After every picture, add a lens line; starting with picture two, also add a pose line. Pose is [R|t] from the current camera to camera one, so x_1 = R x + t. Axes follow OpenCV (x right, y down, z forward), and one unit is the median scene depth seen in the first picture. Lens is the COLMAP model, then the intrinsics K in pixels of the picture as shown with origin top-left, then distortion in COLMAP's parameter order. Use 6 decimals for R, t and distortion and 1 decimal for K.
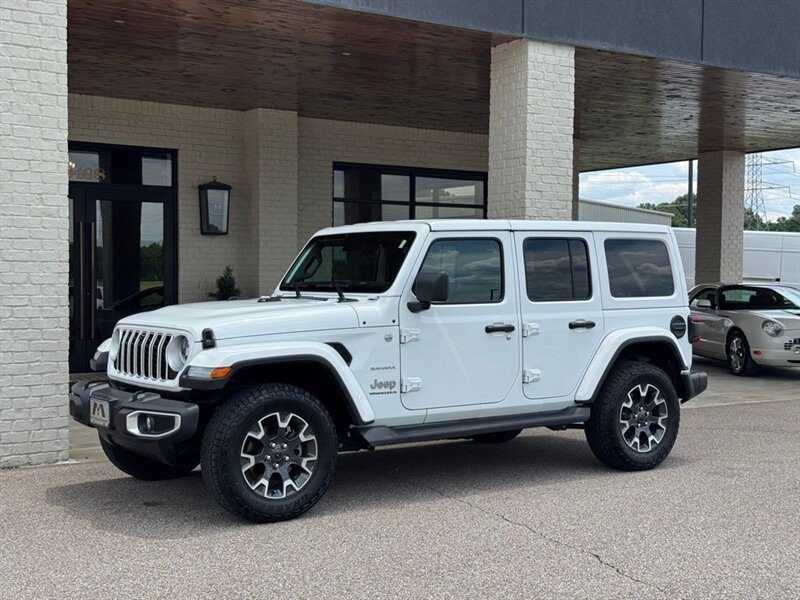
lens RADIAL K [[1105.3, 0, 400.0], [0, 1105.3, 300.0], [0, 0, 1]] dist [0.202351, -0.459790]
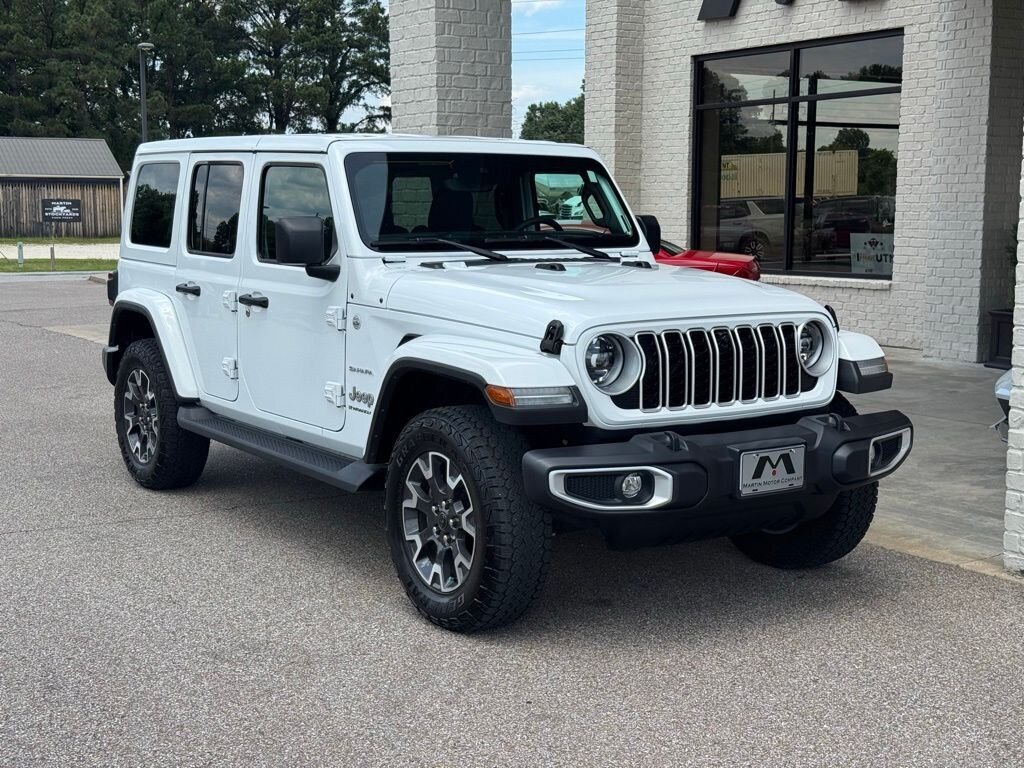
lens RADIAL K [[1410.9, 0, 515.4], [0, 1410.9, 379.1], [0, 0, 1]] dist [0.205534, -0.447479]
pose [[0.003662, 0.119889, -0.992781, 0.836623], [-0.022219, 0.992552, 0.119779, -0.030755], [0.999746, 0.021620, 0.006298, 1.073299]]
